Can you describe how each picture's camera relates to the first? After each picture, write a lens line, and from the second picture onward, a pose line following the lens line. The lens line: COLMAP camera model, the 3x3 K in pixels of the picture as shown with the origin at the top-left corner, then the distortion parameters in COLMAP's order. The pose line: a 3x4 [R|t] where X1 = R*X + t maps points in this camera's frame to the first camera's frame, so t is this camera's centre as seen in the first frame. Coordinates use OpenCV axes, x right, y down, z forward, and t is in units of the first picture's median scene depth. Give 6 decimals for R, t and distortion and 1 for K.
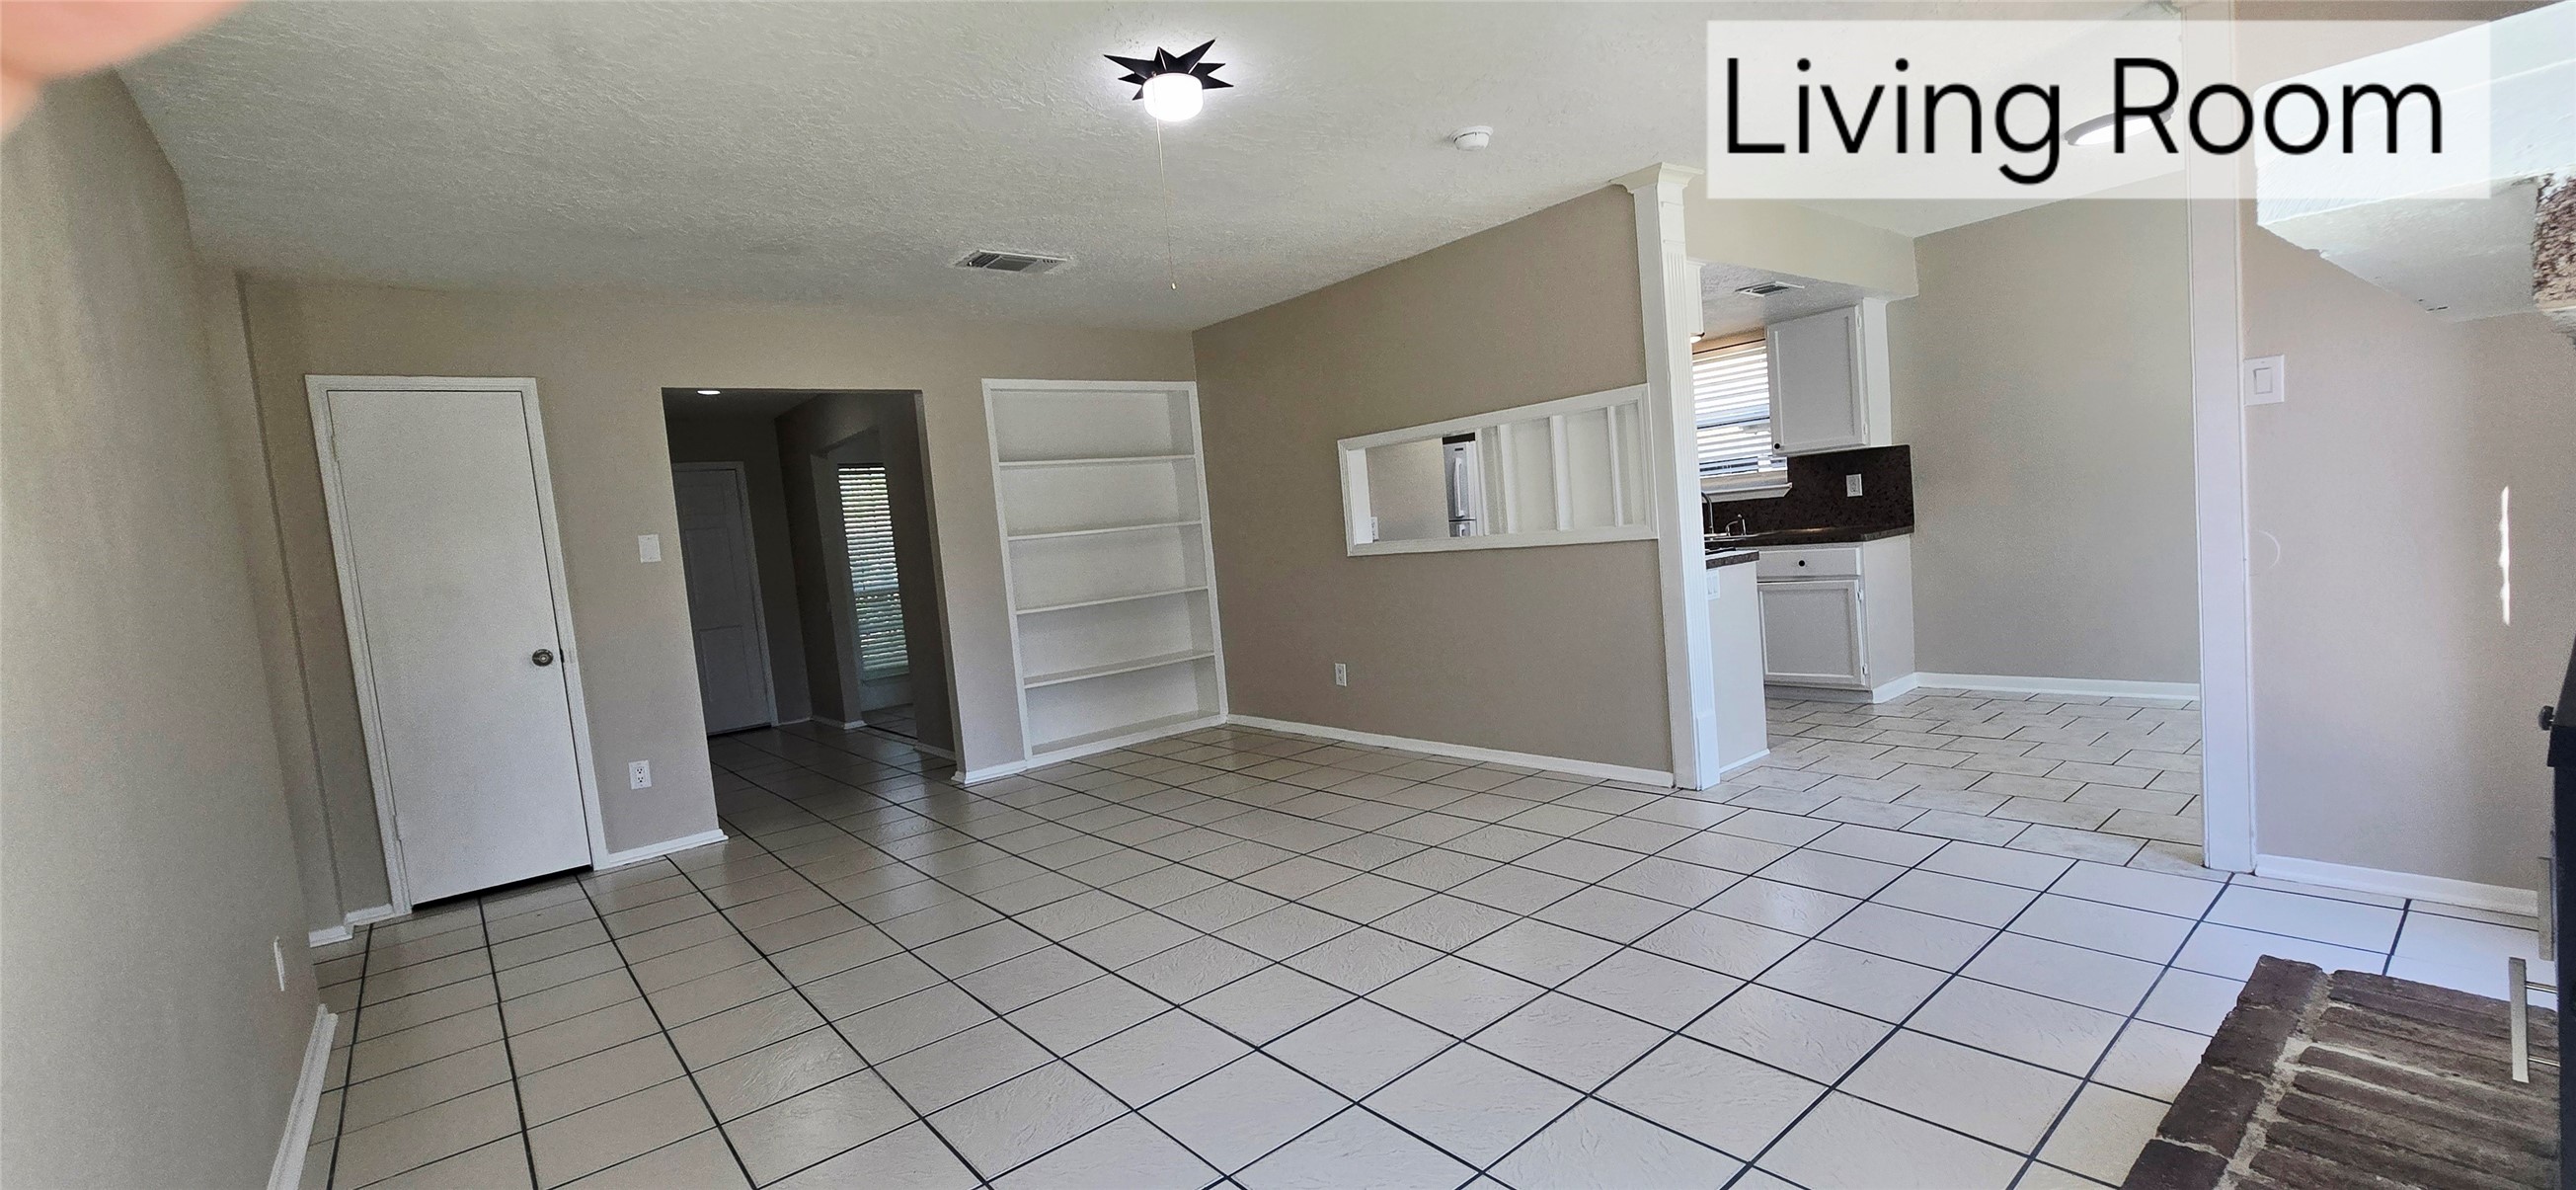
lens RADIAL K [[1060.7, 0, 1277.9], [0, 1060.7, 608.6], [0, 0, 1]] dist [0.001443, -0.000149]
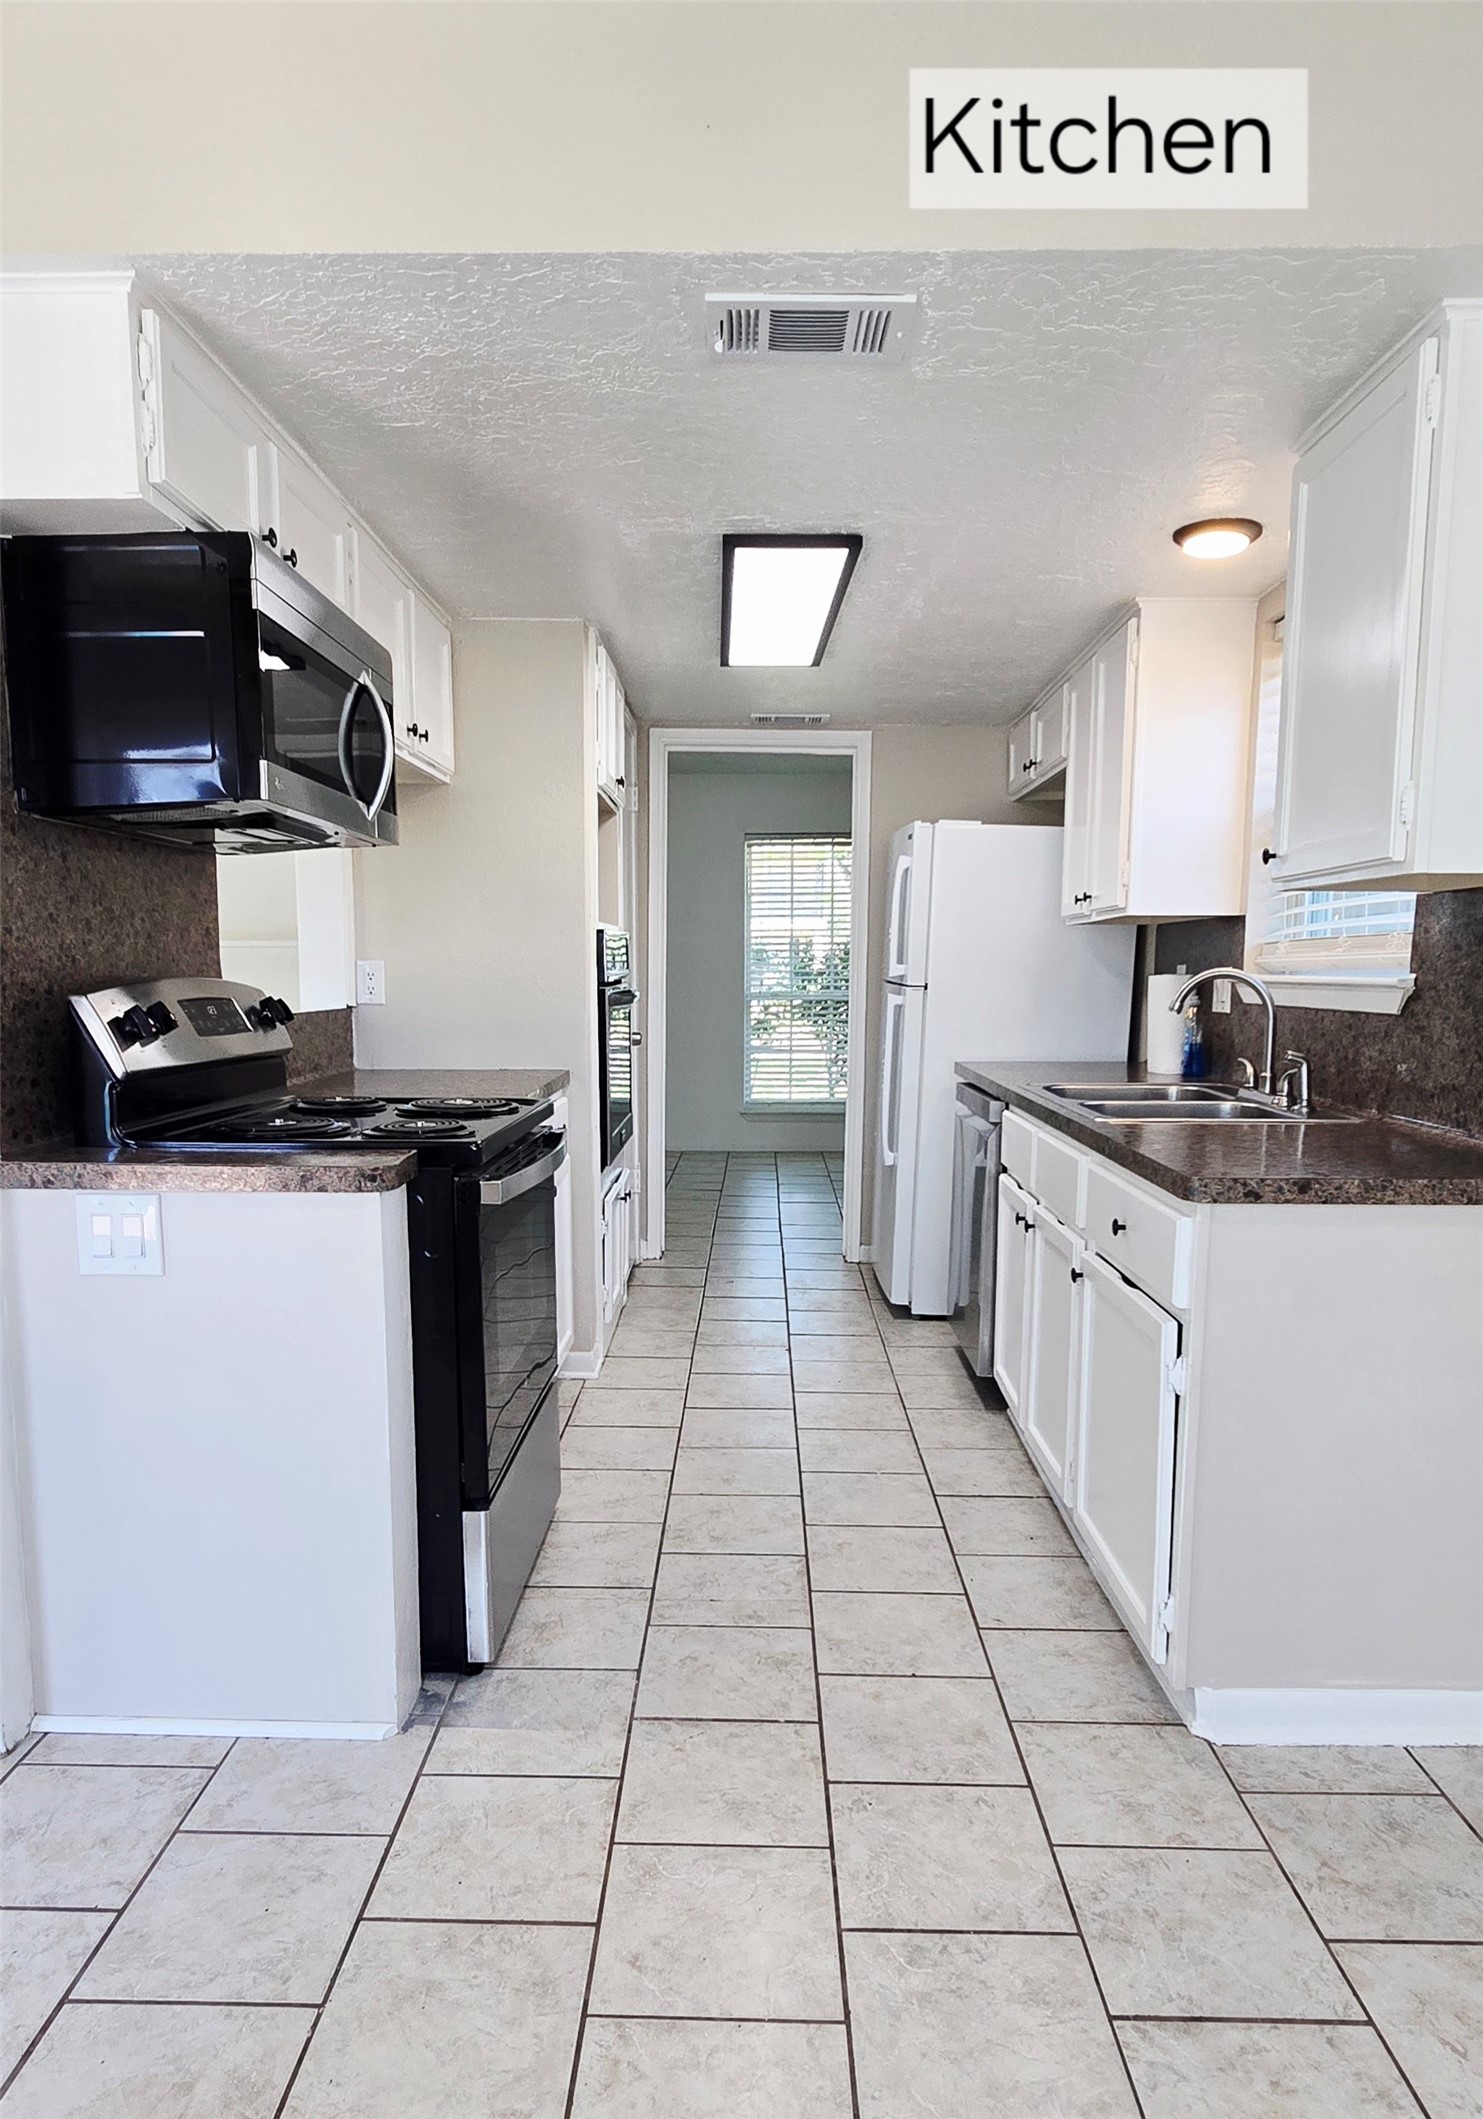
lens RADIAL K [[1342.9, 0, 732.0], [0, 1342.9, 1146.9], [0, 0, 1]] dist [0.010391, 0.001641]
pose [[0.755940, 0.179749, -0.629480, 0.646496], [-0.125104, 0.983510, 0.130606, -0.103054], [0.642576, -0.019980, 0.765961, 0.602530]]
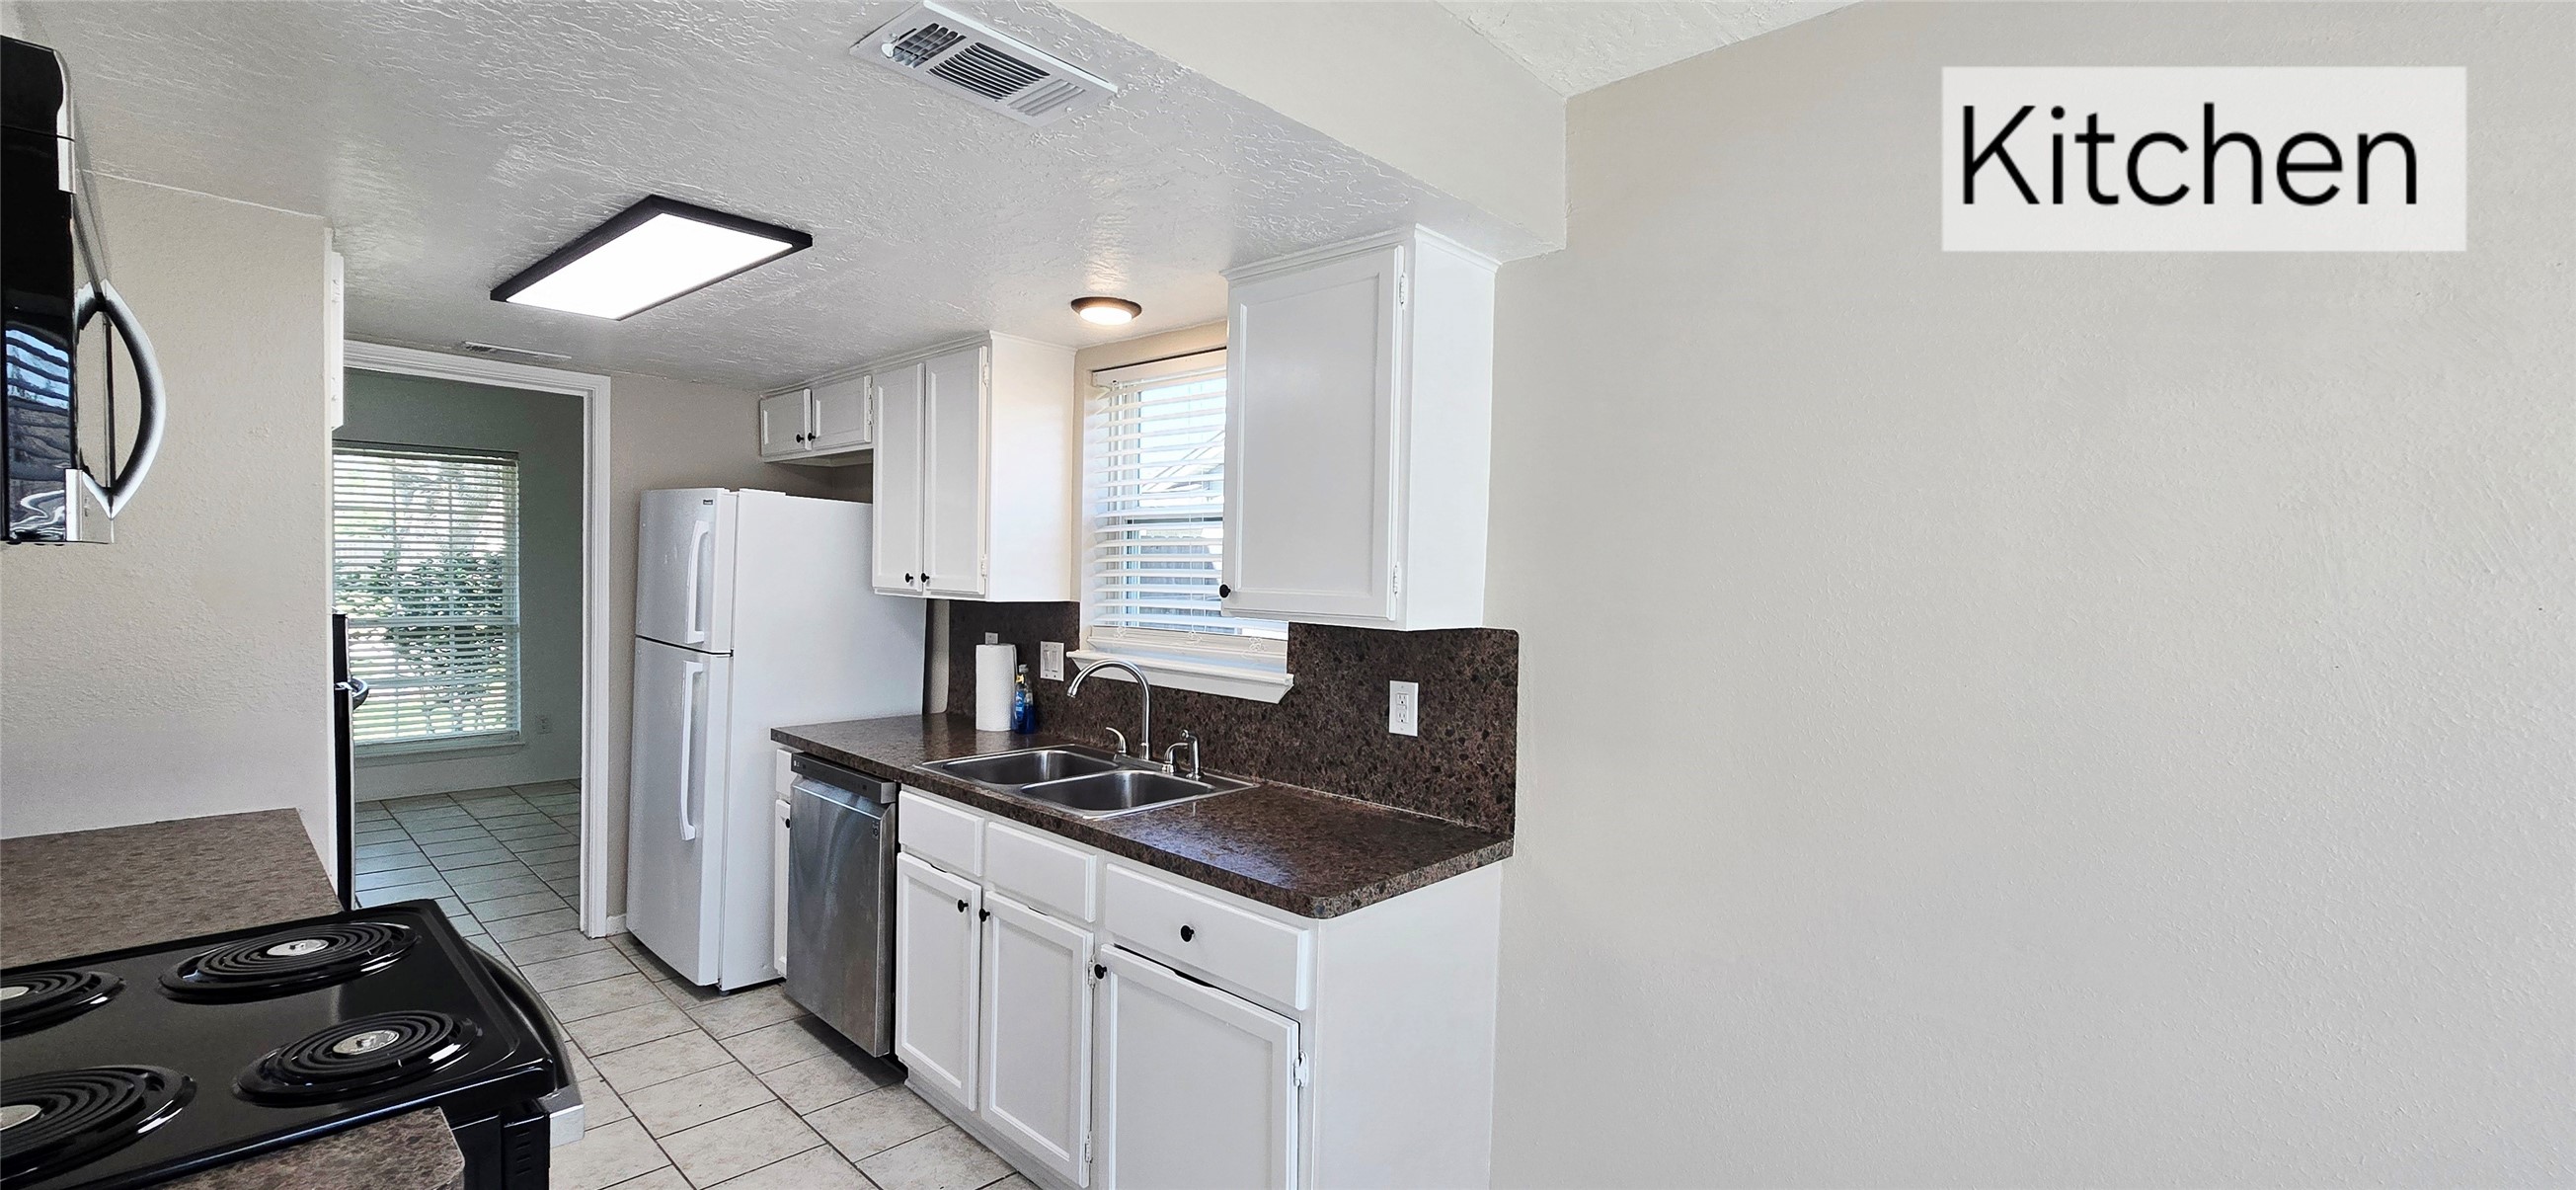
lens RADIAL K [[1060.7, 0, 1277.9], [0, 1060.7, 608.6], [0, 0, 1]] dist [0.001443, -0.000149]
pose [[0.985190, 0.113271, 0.128728, 0.457887], [-0.107174, 0.992807, -0.053369, -0.132374], [-0.133847, 0.038782, 0.990243, 0.628645]]
